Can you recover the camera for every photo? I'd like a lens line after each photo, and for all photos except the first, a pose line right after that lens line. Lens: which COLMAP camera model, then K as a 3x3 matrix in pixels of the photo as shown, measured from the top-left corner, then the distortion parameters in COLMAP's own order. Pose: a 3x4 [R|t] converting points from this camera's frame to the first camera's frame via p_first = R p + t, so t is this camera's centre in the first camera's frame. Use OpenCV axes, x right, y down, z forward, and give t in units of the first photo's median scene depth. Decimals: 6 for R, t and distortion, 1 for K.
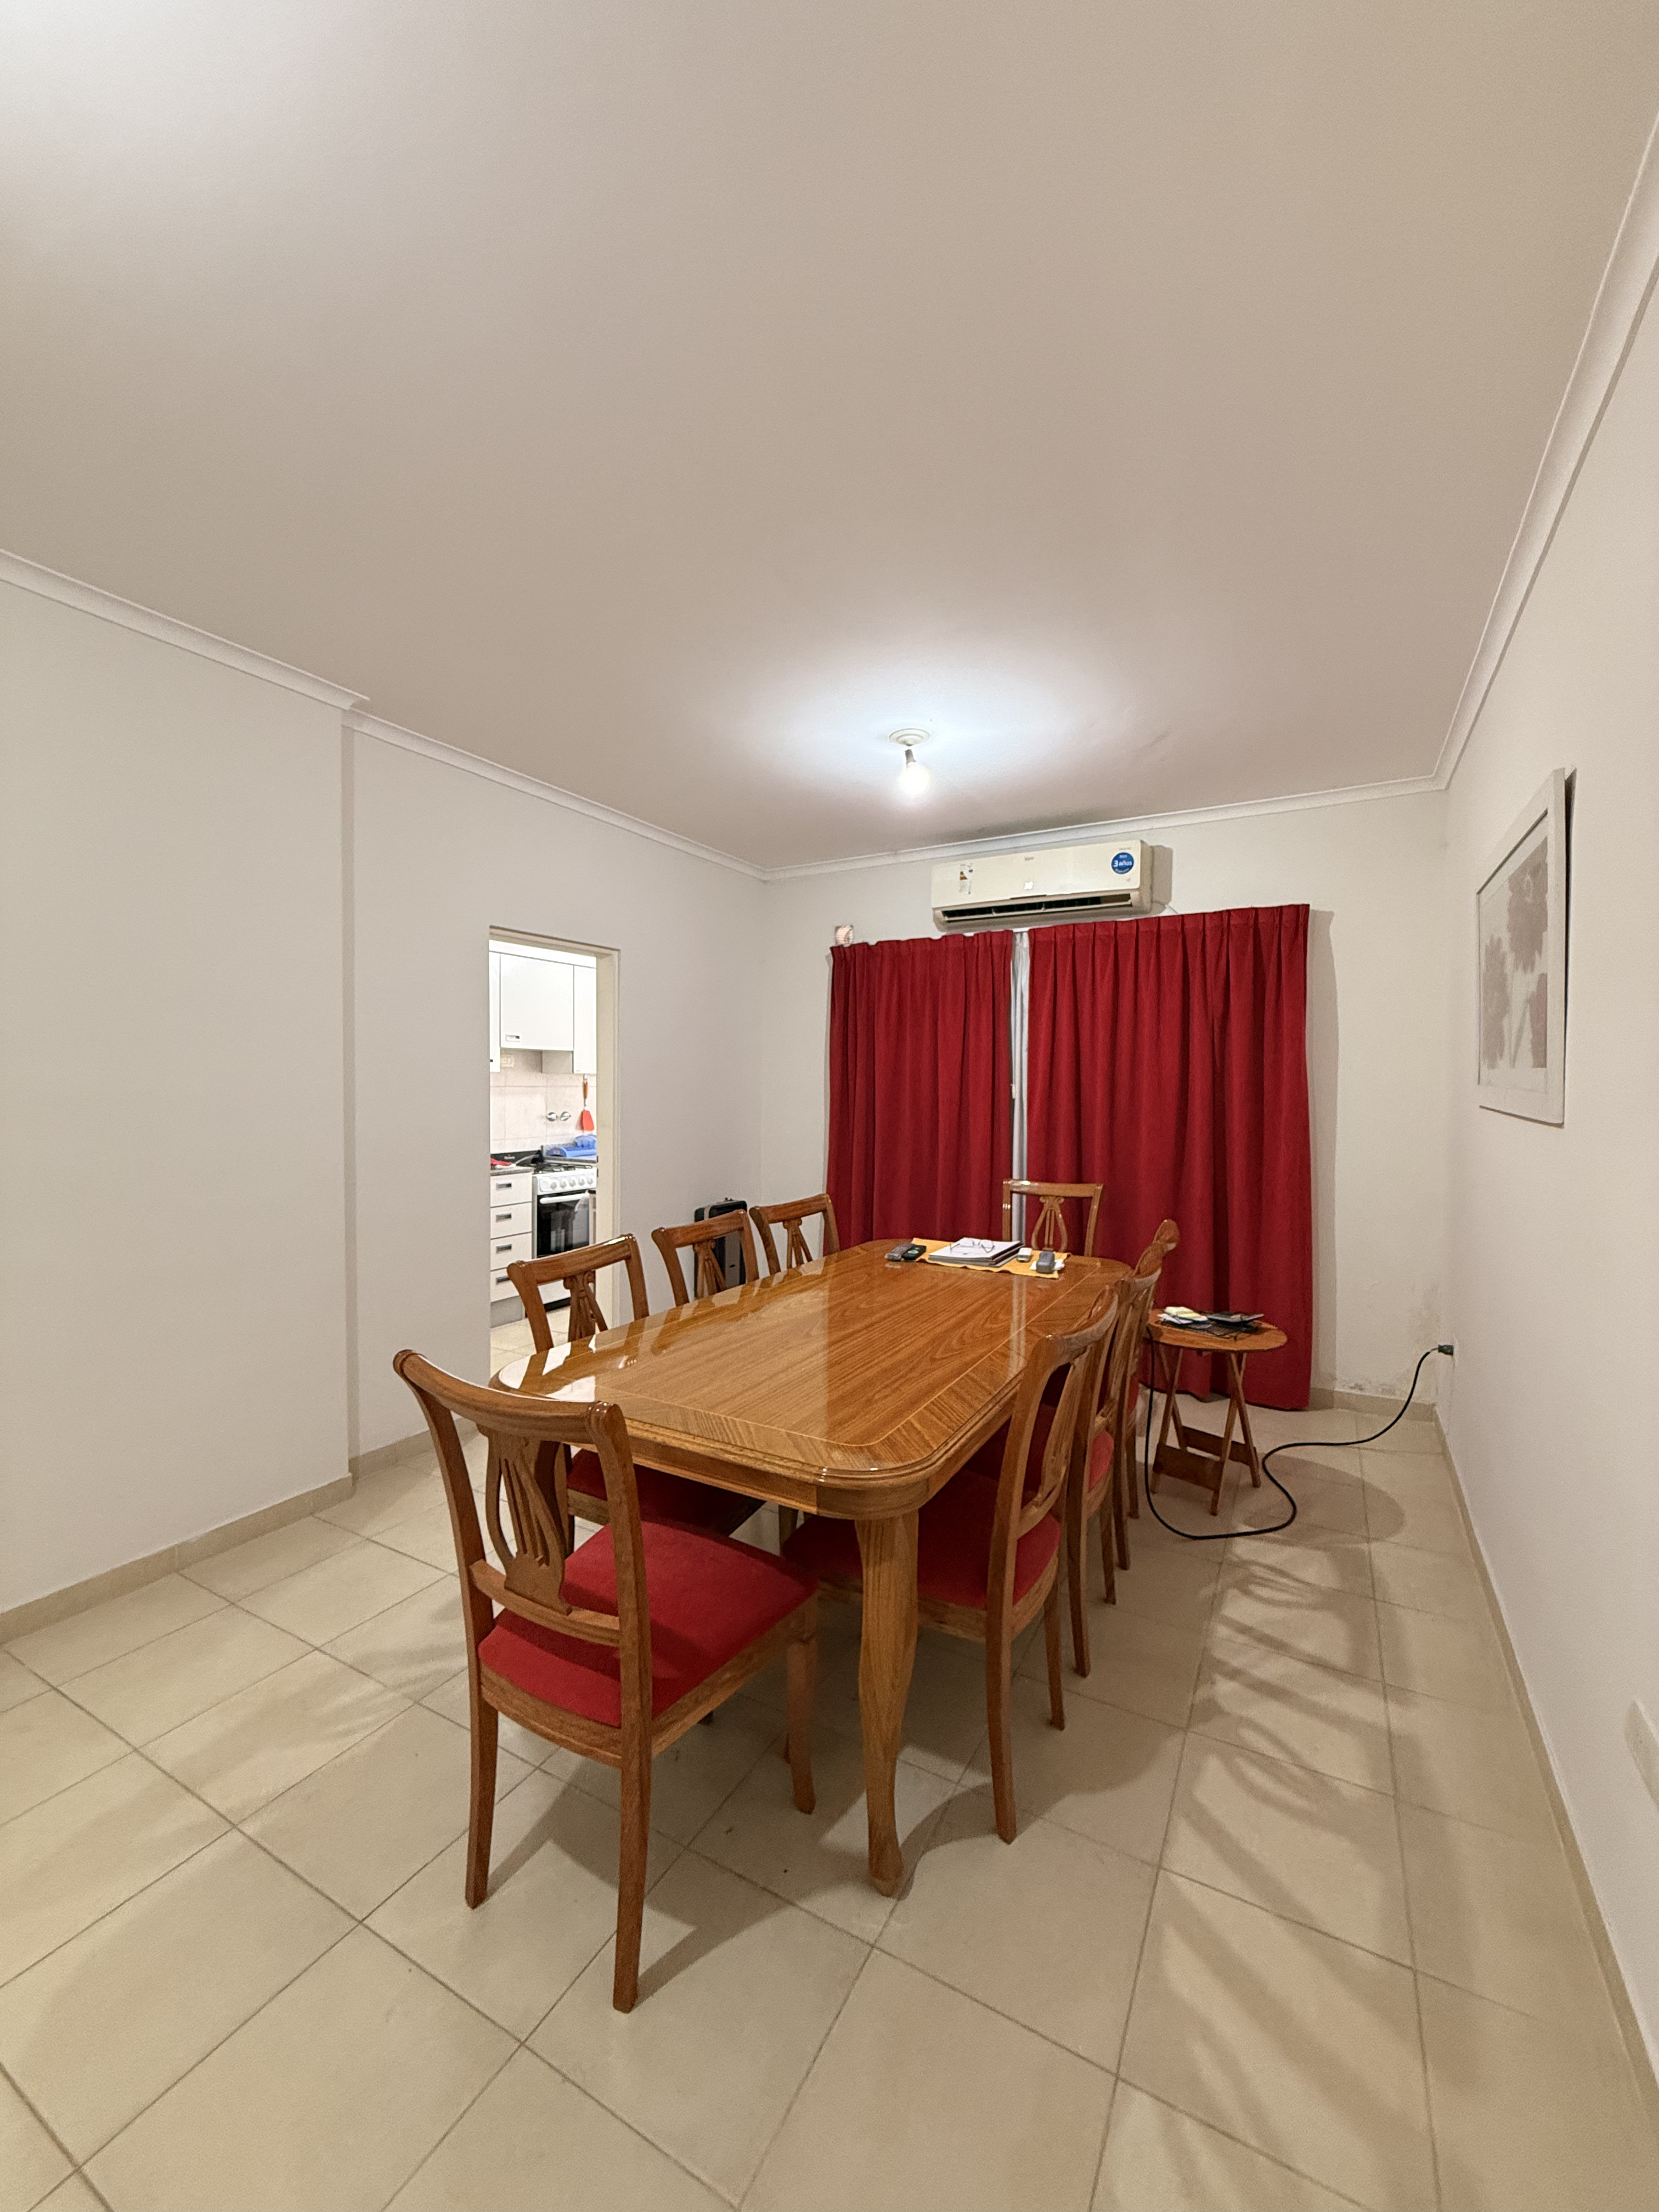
lens RADIAL K [[881.1, 0, 831.3], [0, 881.1, 1102.9], [0, 0, 1]] dist [0.004928, 0.000737]
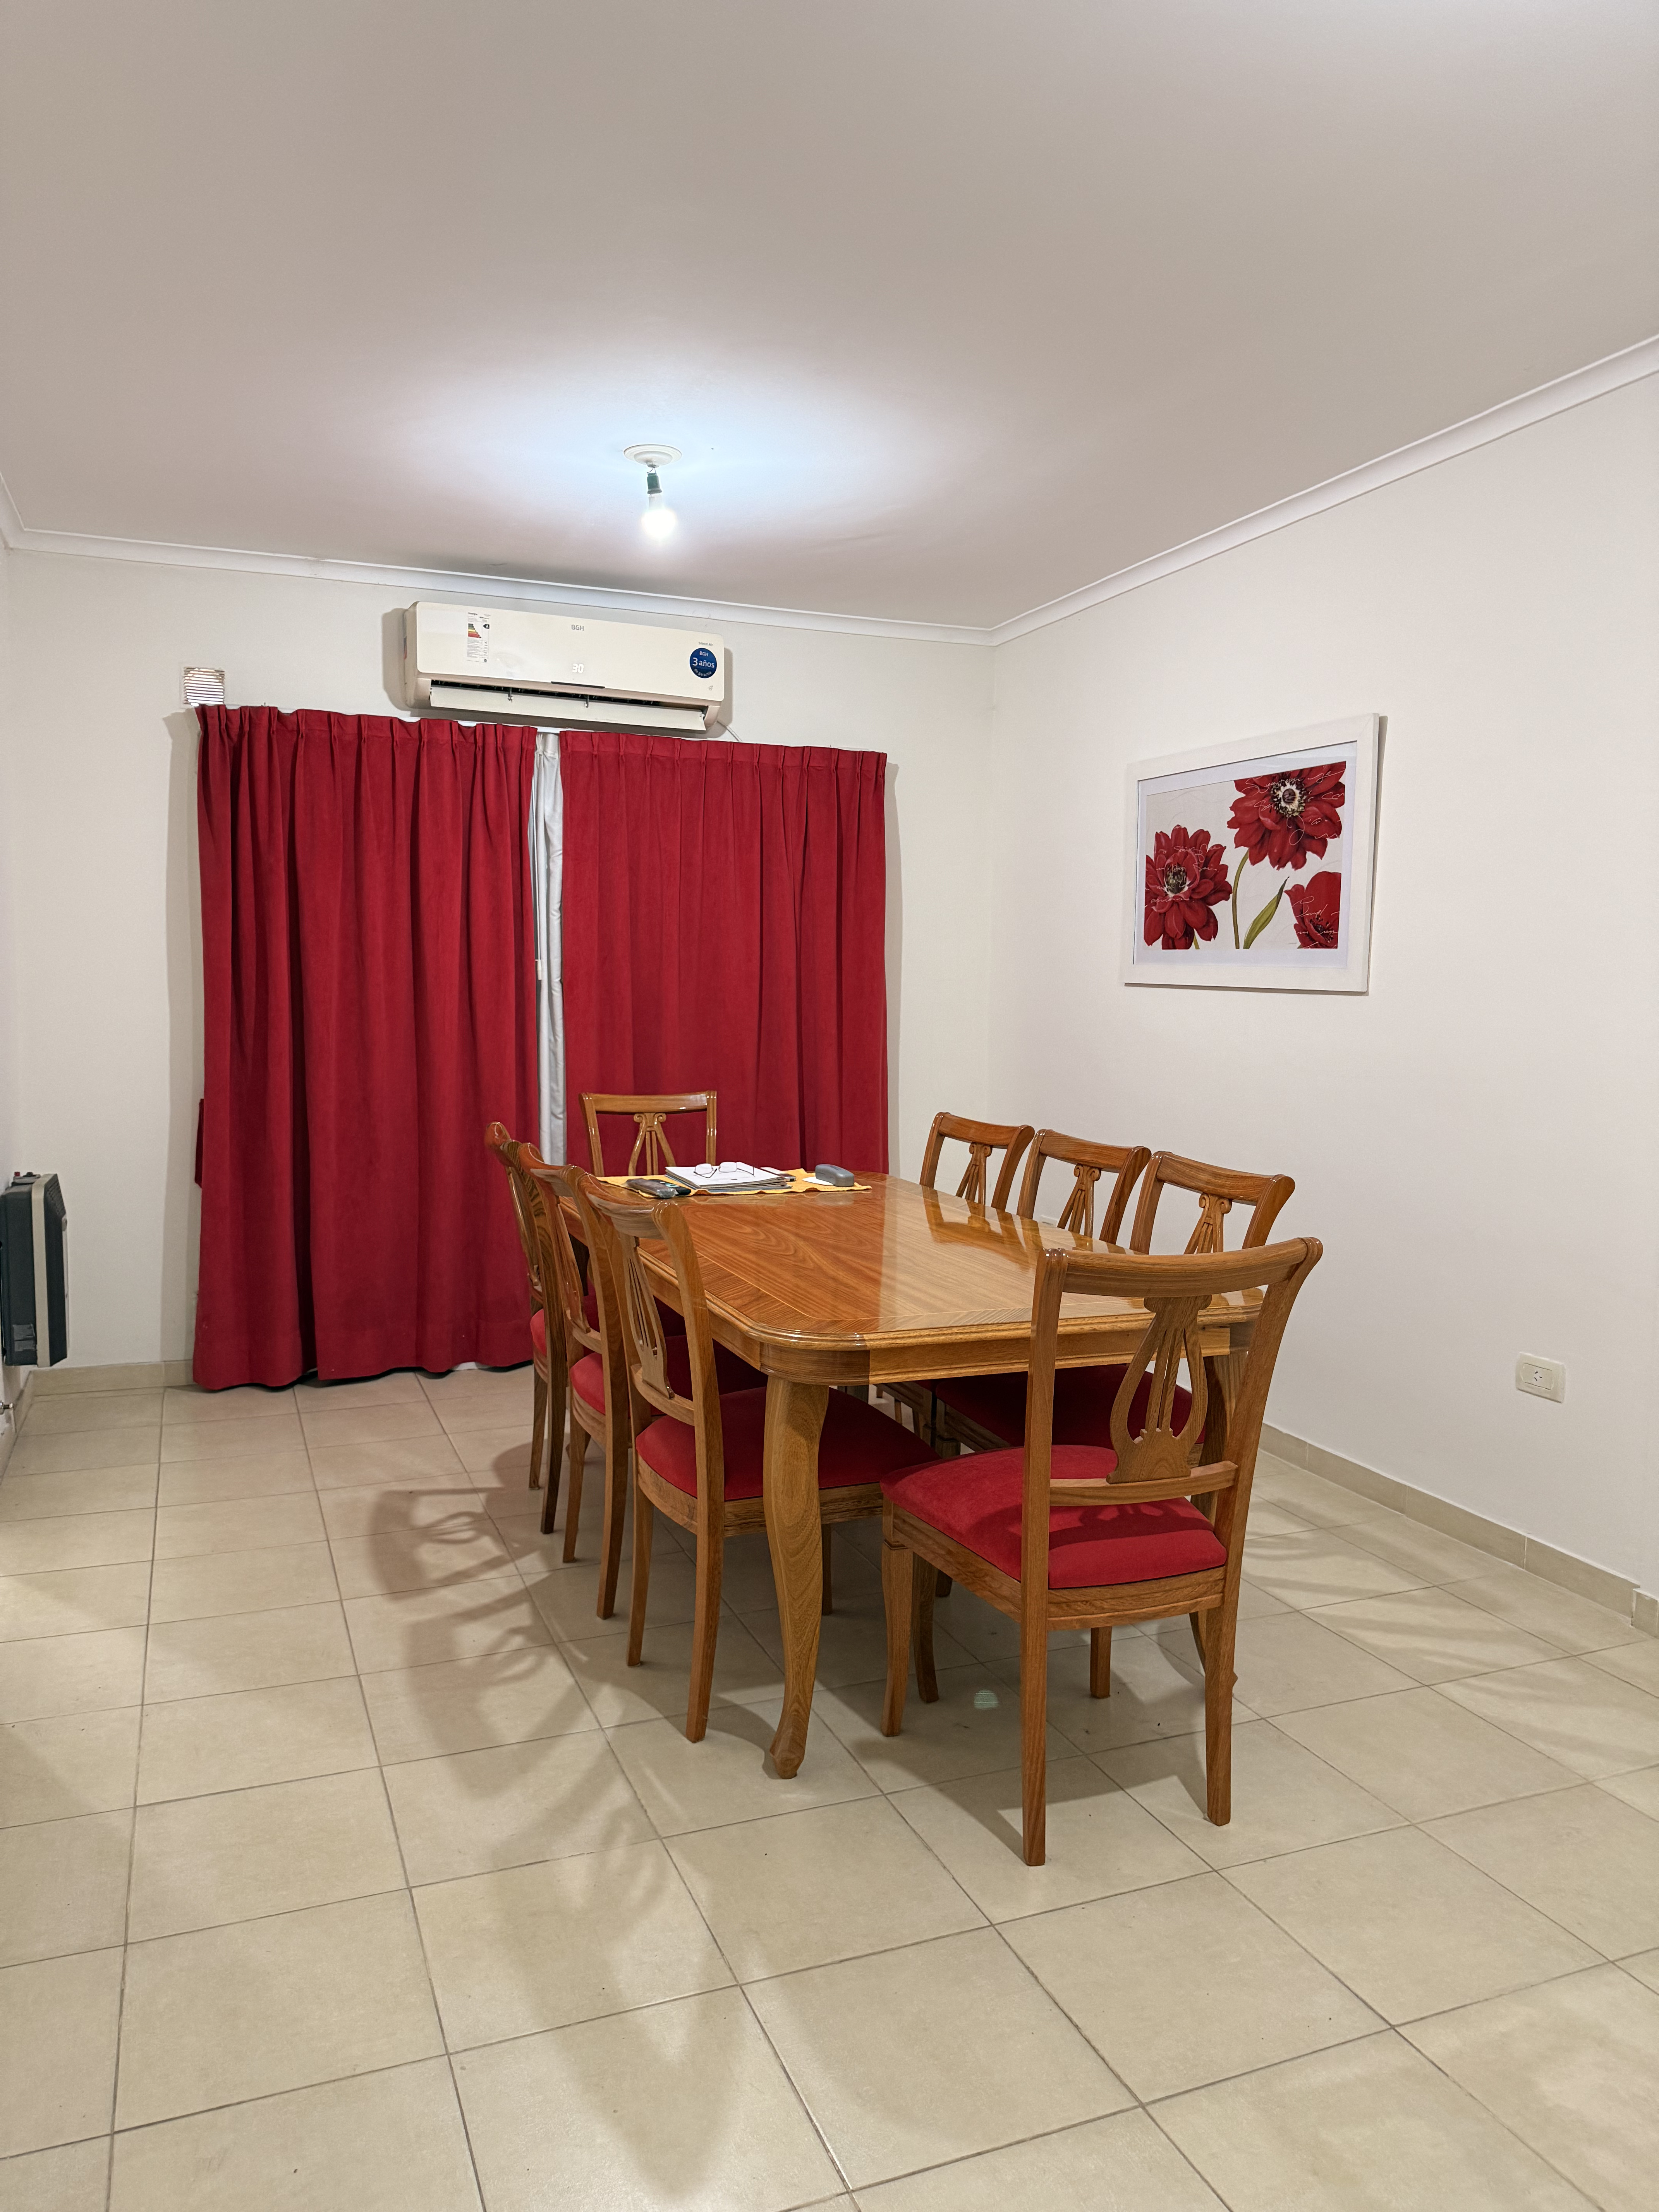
lens RADIAL K [[1548.5, 0, 836.0], [0, 1548.5, 1105.0], [0, 0, 1]] dist [0.080046, -0.024149]
pose [[0.627908, -0.060805, 0.775908, -0.652622], [0.008741, 0.997432, 0.071091, 0.008942], [-0.778238, -0.037856, 0.626827, 0.070270]]
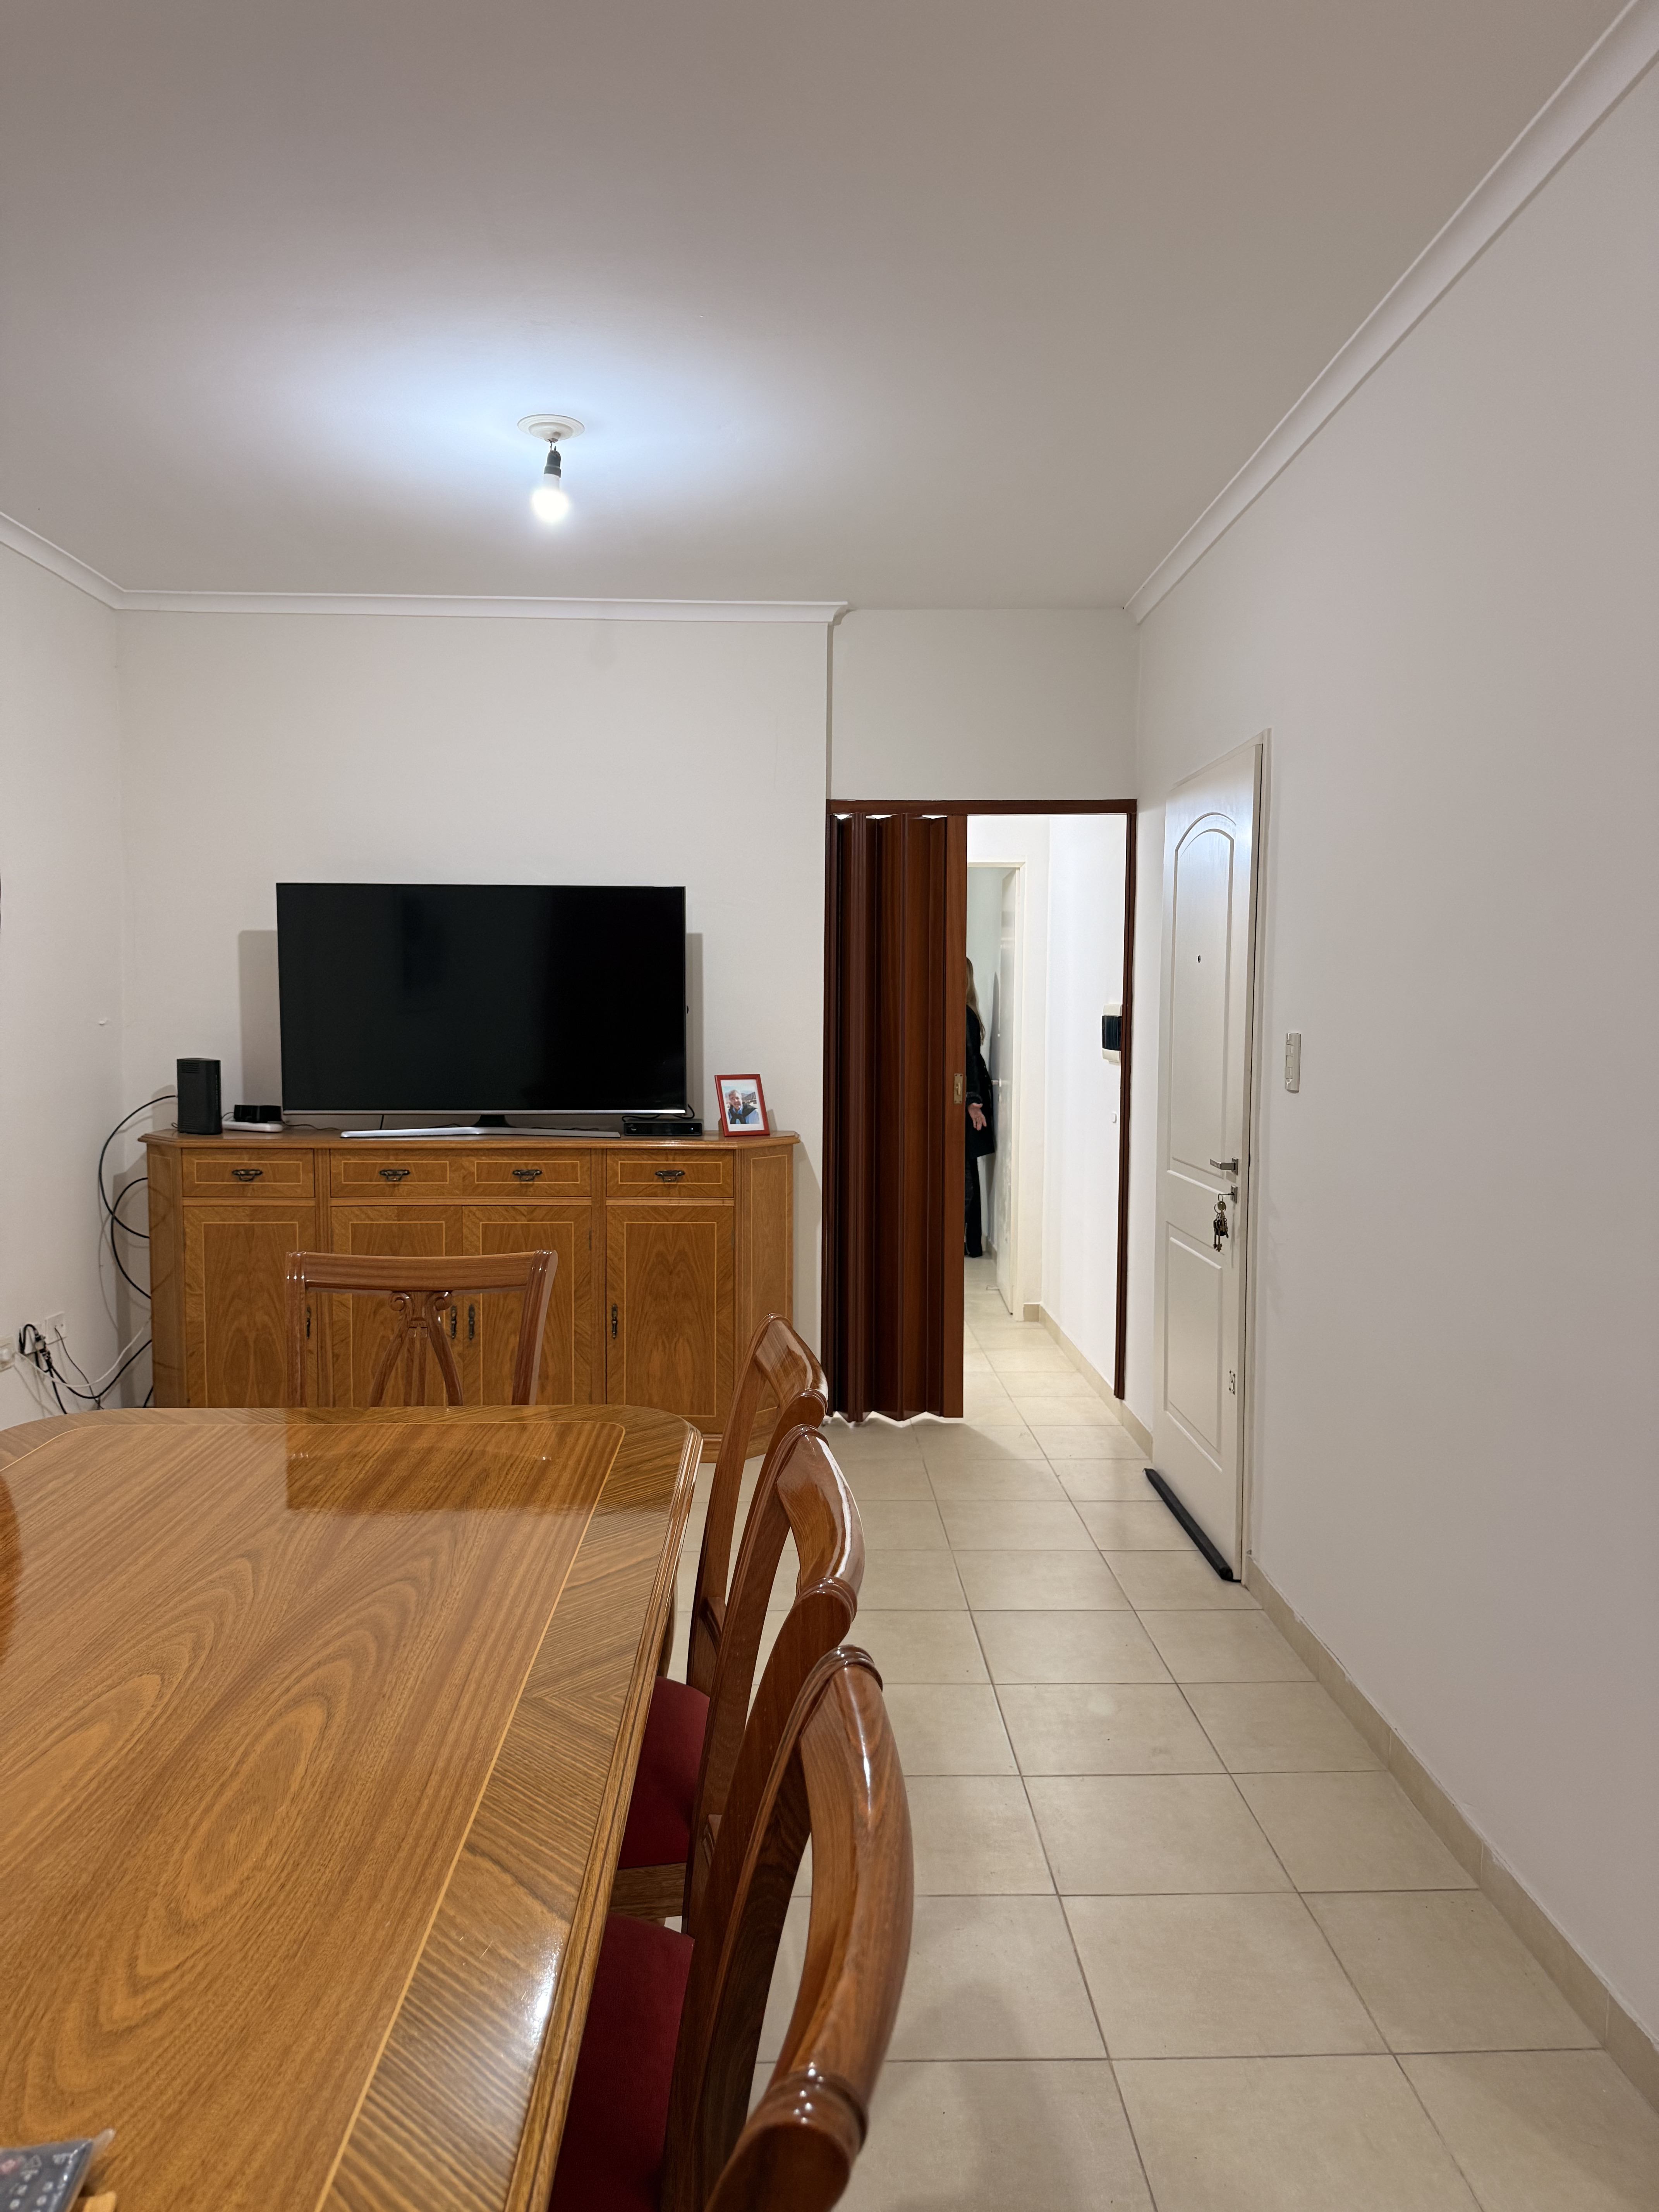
lens RADIAL K [[1548.5, 0, 821.4], [0, 1548.5, 1109.9], [0, 0, 1]] dist [0.080046, -0.024149]
pose [[-0.865521, 0.028141, -0.500082, 0.063748], [-0.017270, 0.996150, 0.085947, -0.020139], [0.500575, 0.083025, -0.861703, 1.007443]]
